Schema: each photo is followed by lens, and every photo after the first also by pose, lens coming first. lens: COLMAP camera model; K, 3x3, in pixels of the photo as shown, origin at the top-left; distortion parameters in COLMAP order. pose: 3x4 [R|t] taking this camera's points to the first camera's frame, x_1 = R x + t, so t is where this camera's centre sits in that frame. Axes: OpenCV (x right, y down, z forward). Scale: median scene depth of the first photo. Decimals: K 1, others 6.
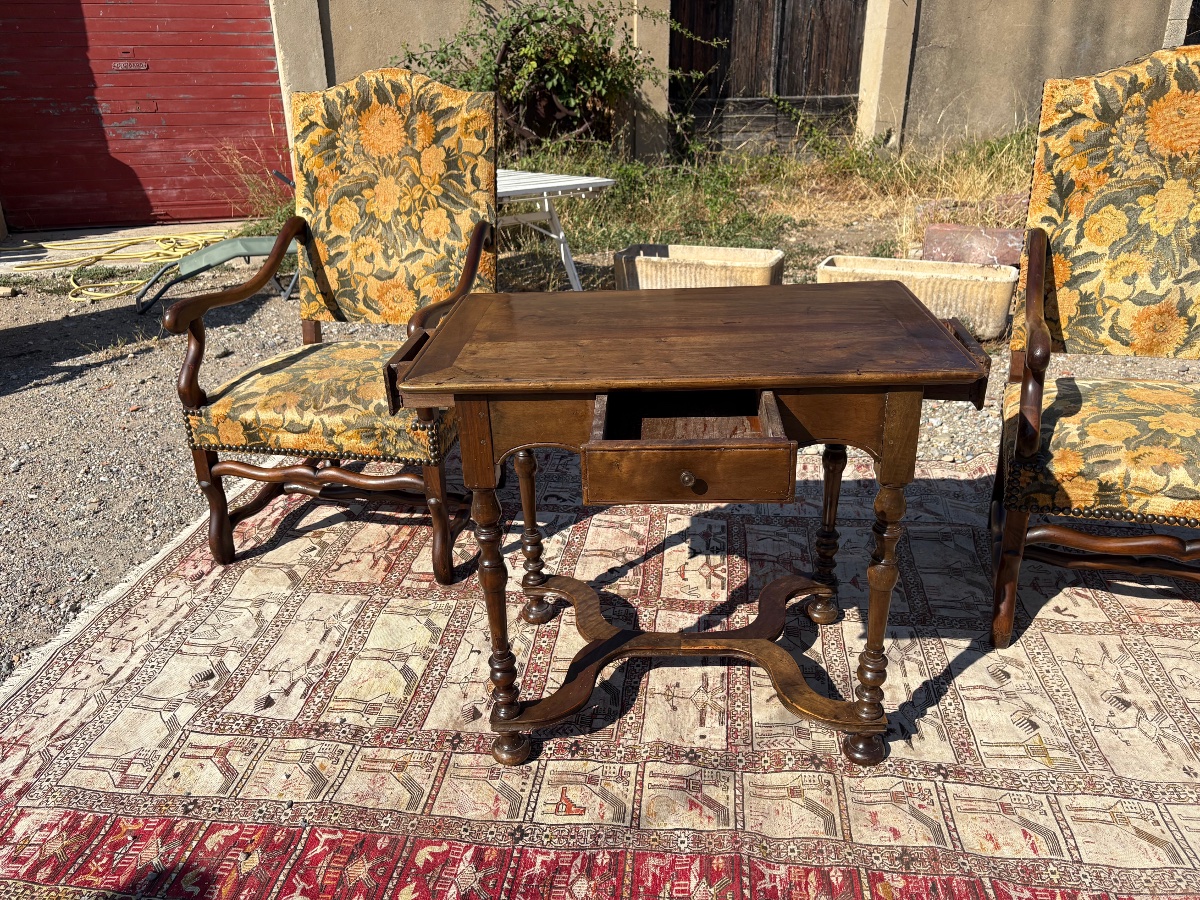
lens RADIAL K [[912.4, 0, 588.4], [0, 912.4, 461.8], [0, 0, 1]] dist [0.030818, -0.028379]
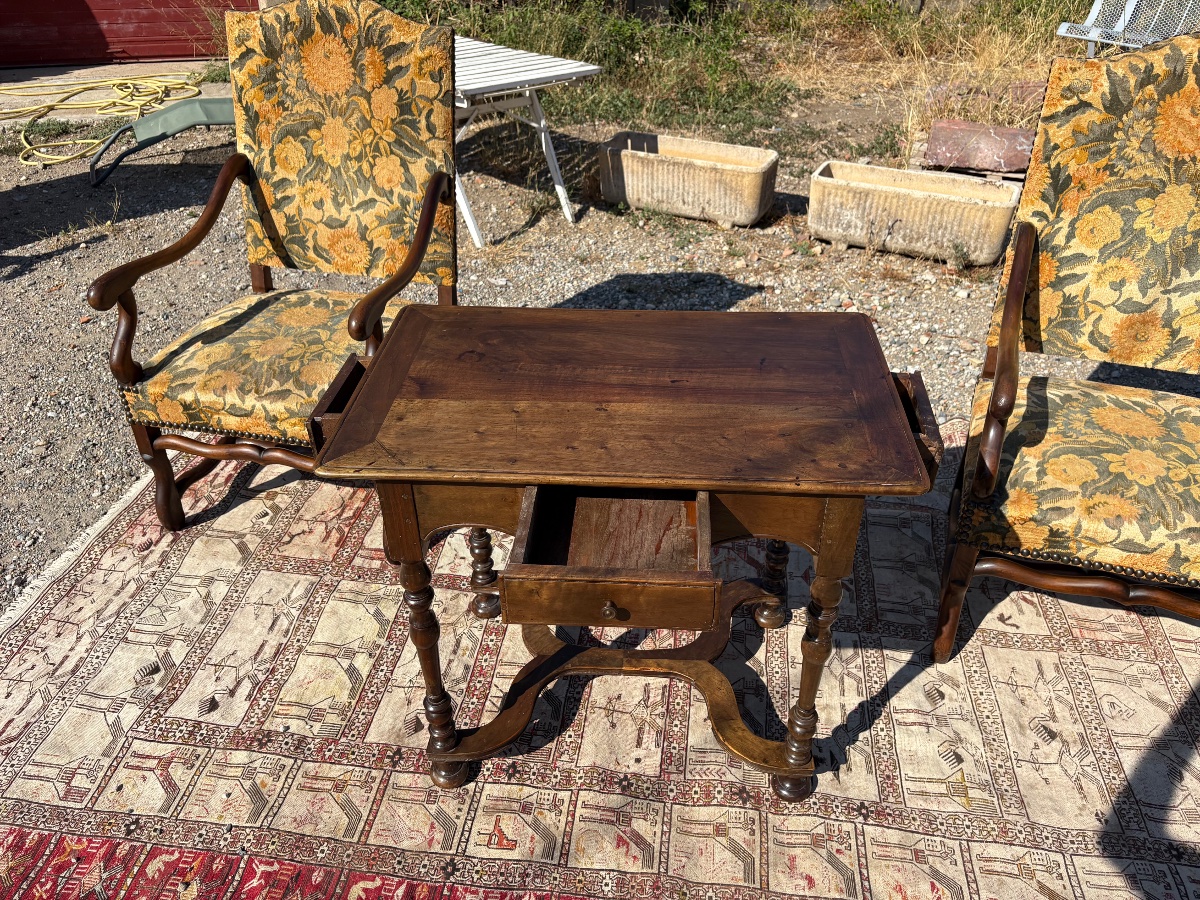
lens RADIAL K [[912.7, 0, 600.0], [0, 912.7, 450.0], [0, 0, 1]] dist [0.022101, -0.005697]
pose [[0.999405, 0.029006, 0.018672, 0.041994], [-0.031850, 0.983789, 0.176478, -0.173900], [-0.013251, -0.176968, 0.984127, 0.043021]]
